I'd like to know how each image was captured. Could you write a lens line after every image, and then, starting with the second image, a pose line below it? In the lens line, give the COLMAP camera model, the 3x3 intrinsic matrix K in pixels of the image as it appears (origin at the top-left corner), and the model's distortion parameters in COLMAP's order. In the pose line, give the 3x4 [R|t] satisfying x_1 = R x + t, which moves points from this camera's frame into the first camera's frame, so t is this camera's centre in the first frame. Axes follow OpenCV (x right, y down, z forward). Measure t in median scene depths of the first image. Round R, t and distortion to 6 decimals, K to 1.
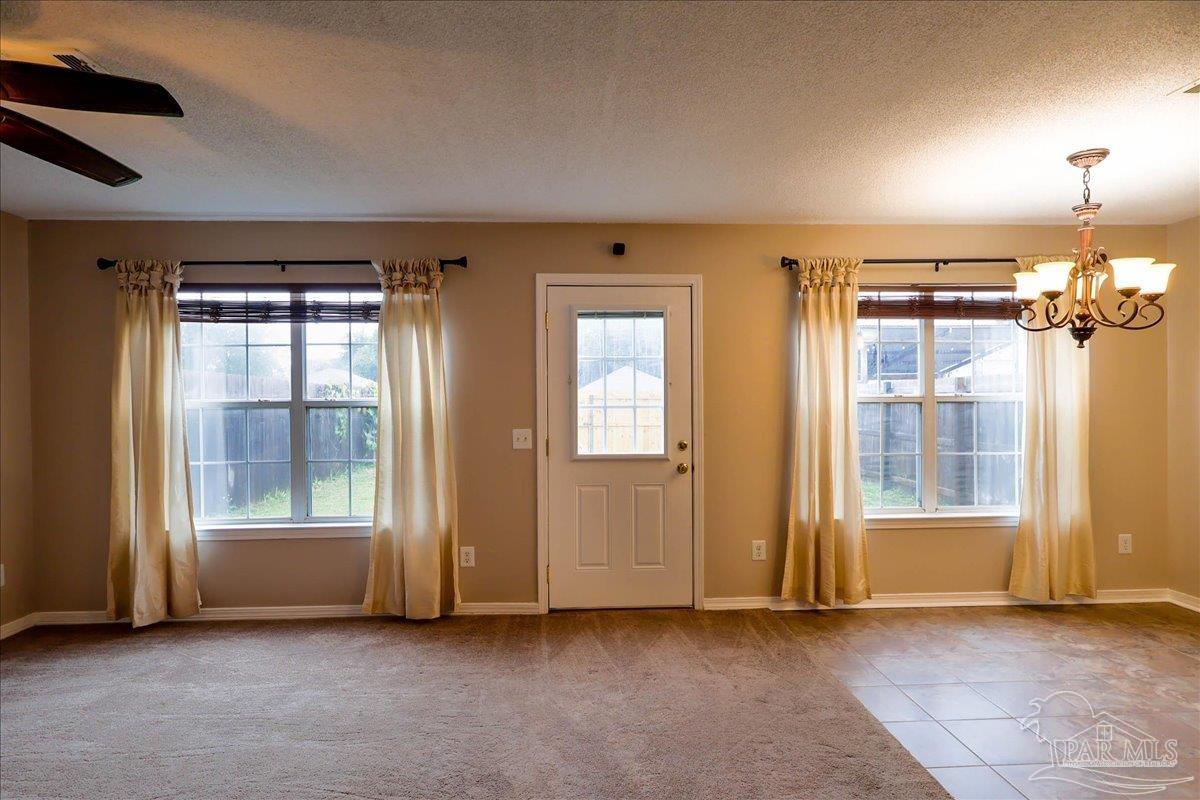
lens RADIAL K [[651.8, 0, 595.0], [0, 651.8, 402.0], [0, 0, 1]] dist [0.001141, 0.000735]
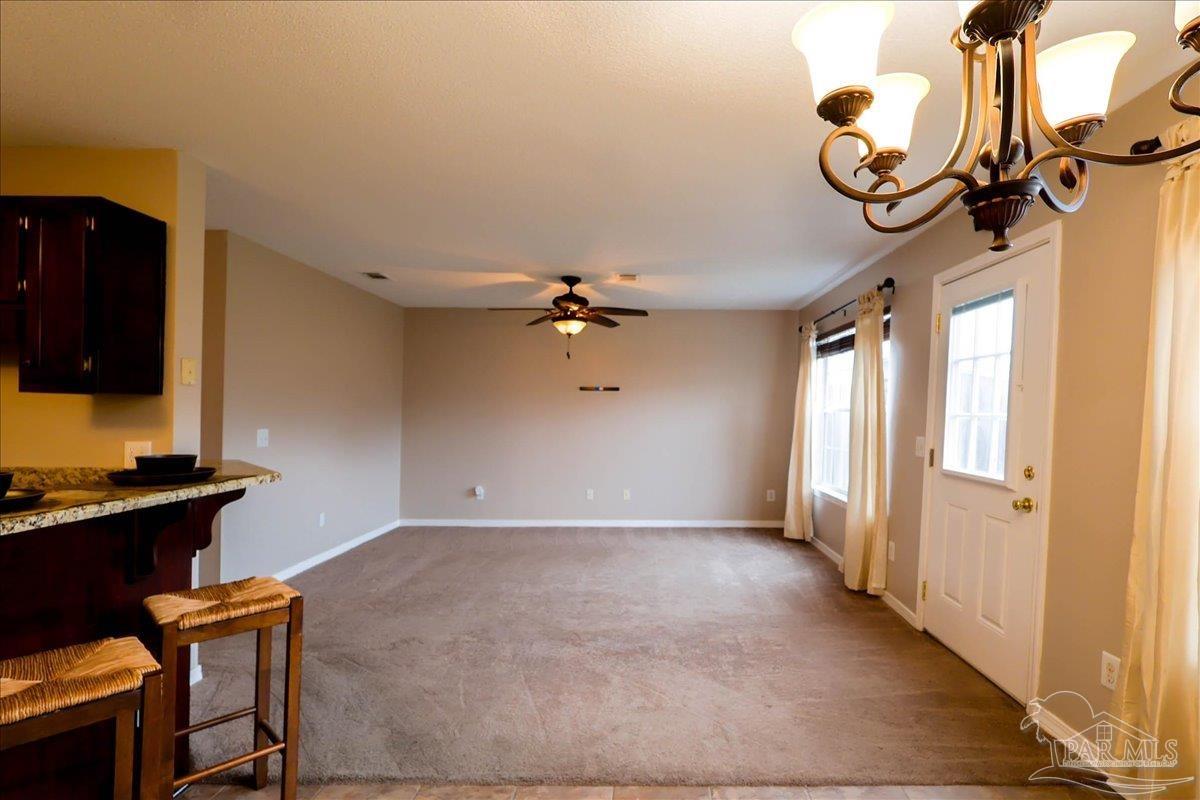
lens RADIAL K [[593.0, 0, 641.1], [0, 593.0, 400.6], [0, 0, 1]] dist [-0.001097, 0.001219]
pose [[-0.059632, -0.008928, -0.998181, 0.805010], [-0.011483, 0.999900, -0.008257, -0.002345], [0.998154, 0.010970, -0.059729, 0.632290]]
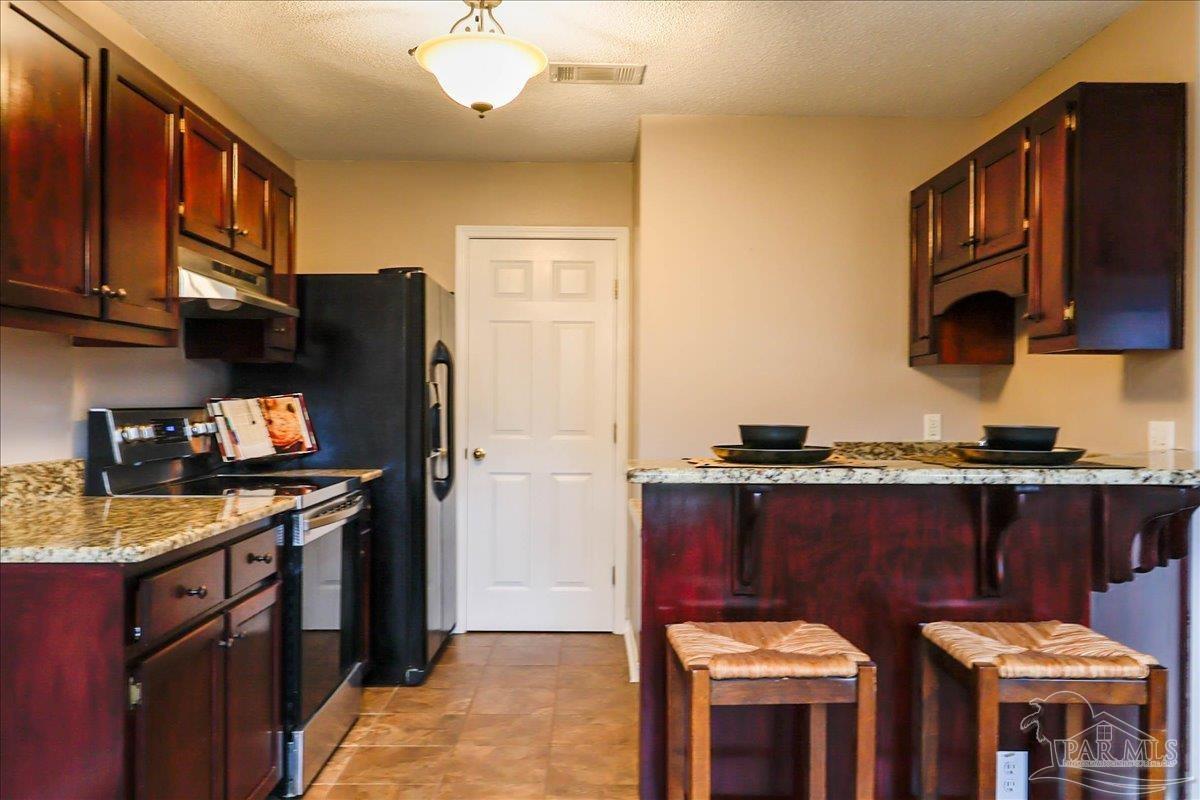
lens RADIAL K [[946.8, 0, 600.0], [0, 946.8, 400.0], [0, 0, 1]] dist [-0.004667, -0.001051]
pose [[-0.999048, 0.001468, 0.043594, 0.566657], [0.001653, 0.999990, 0.004214, 0.024833], [-0.043588, 0.004282, -0.999040, 0.761414]]
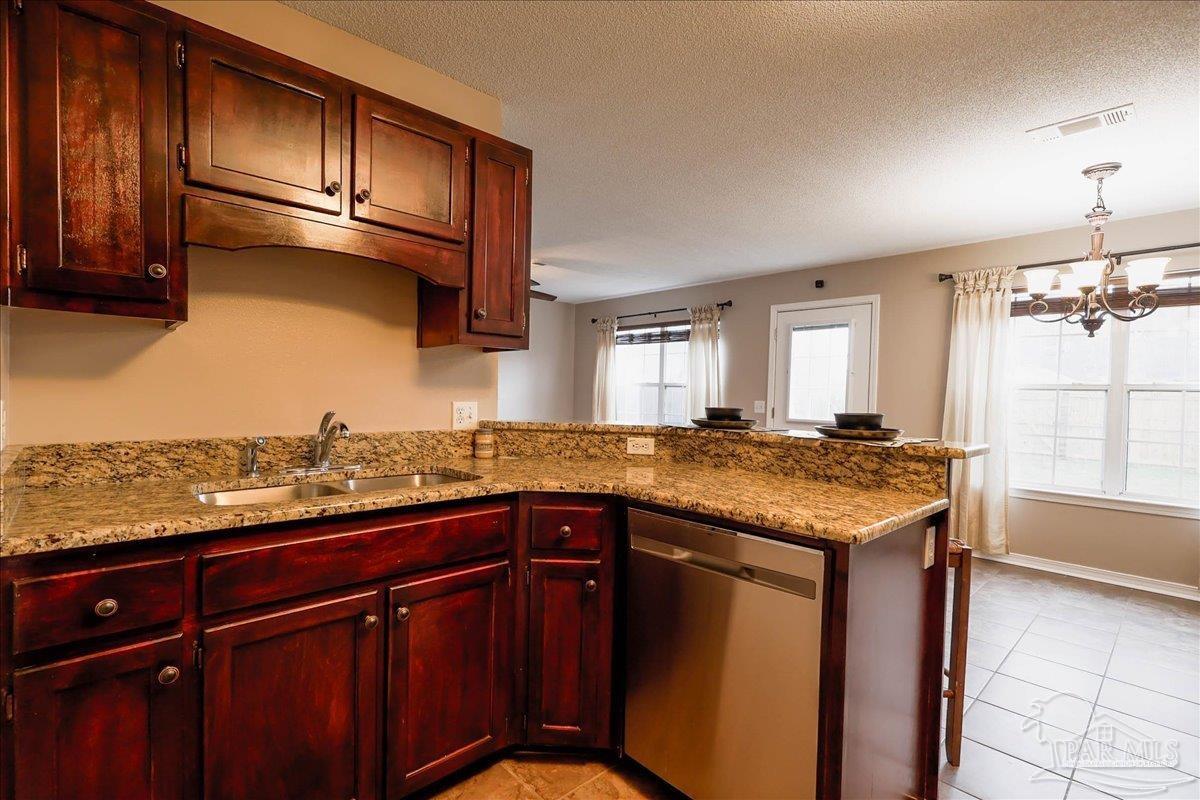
lens RADIAL K [[556.5, 0, 592.9], [0, 556.5, 397.6], [0, 0, 1]] dist [-0.001027, -0.000107]
pose [[0.639547, 0.029201, -0.768197, 0.703601], [-0.030875, 0.999448, 0.012286, 0.029337], [0.768132, 0.015861, 0.640095, -0.225835]]
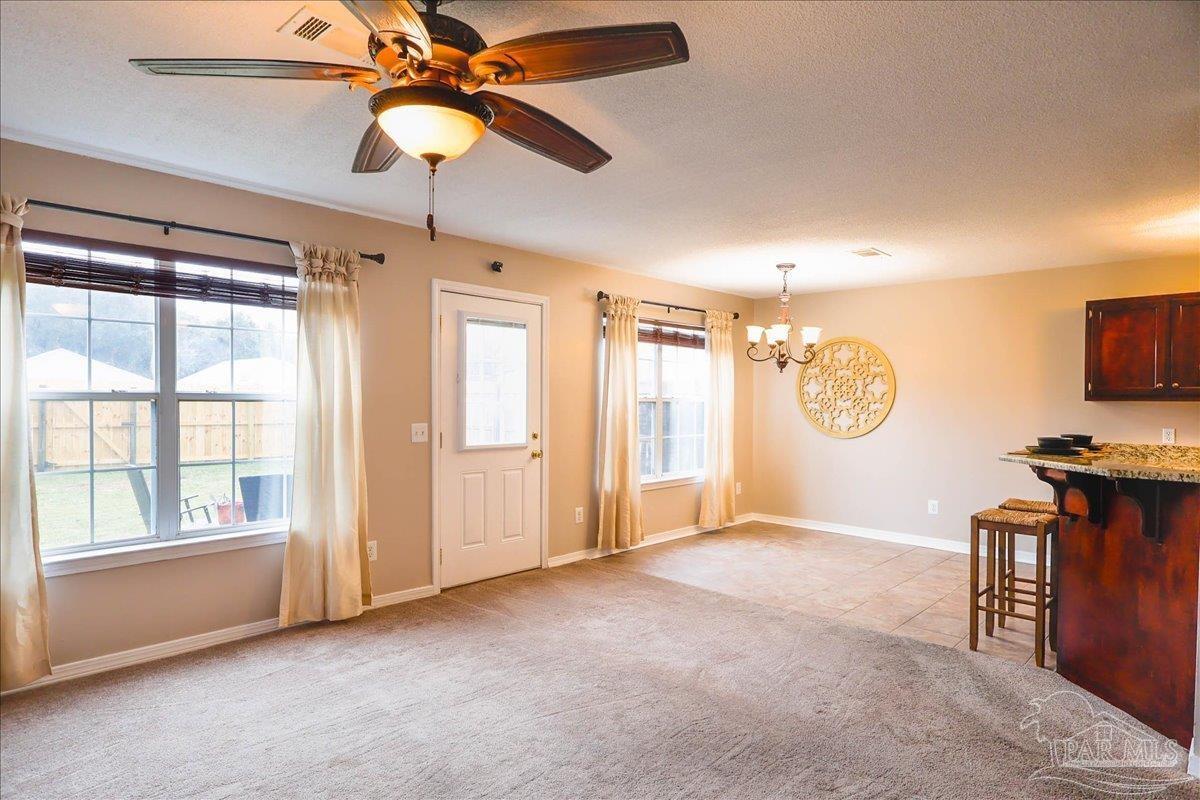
lens RADIAL K [[675.1, 0, 600.0], [0, 675.1, 400.0], [0, 0, 1]] dist [-0.002250, 0.000668]
pose [[0.722175, 0.012414, 0.691599, -0.662227], [-0.013309, 0.999903, -0.004051, 0.004145], [-0.691582, -0.006279, 0.722270, 0.007986]]
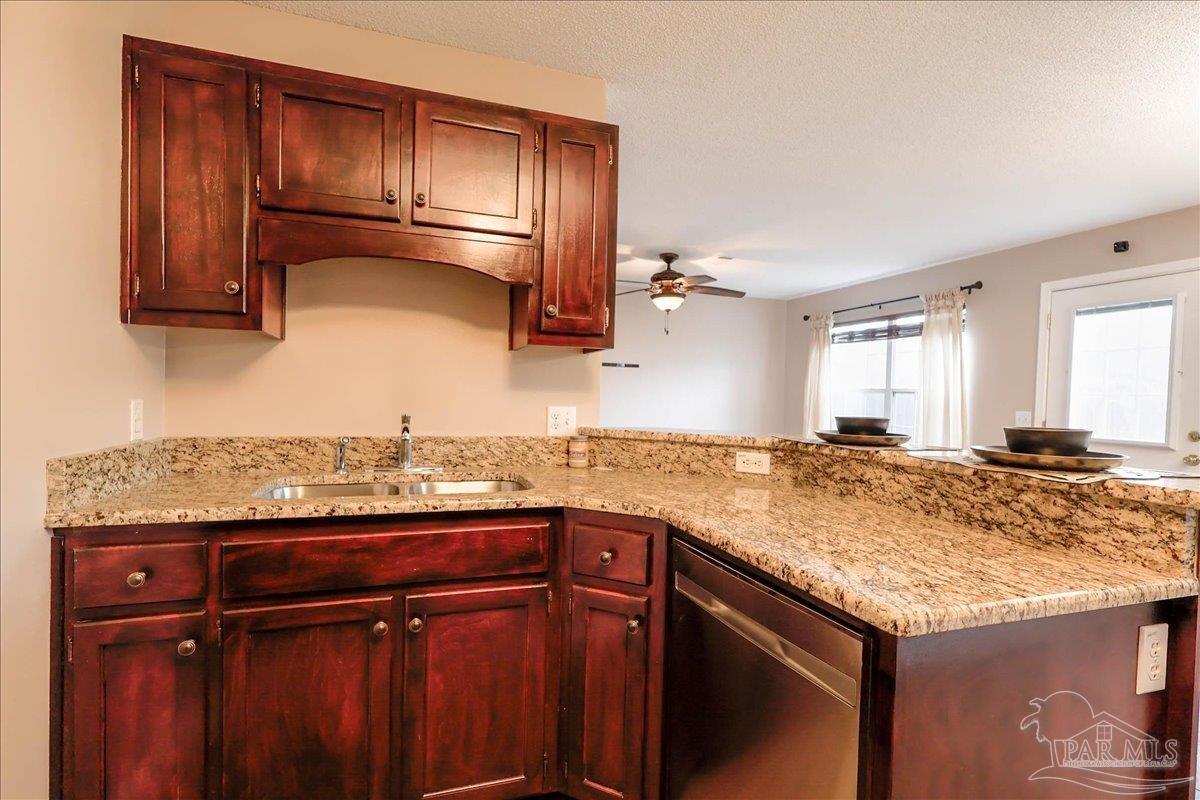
lens RADIAL K [[573.8, 0, 592.7], [0, 573.8, 398.4], [0, 0, 1]] dist [0.001770, -0.000006]
pose [[0.268326, 0.020586, -0.963108, 0.722594], [-0.030775, 0.999445, 0.012789, 0.028656], [0.962836, 0.026208, 0.268810, -0.082214]]
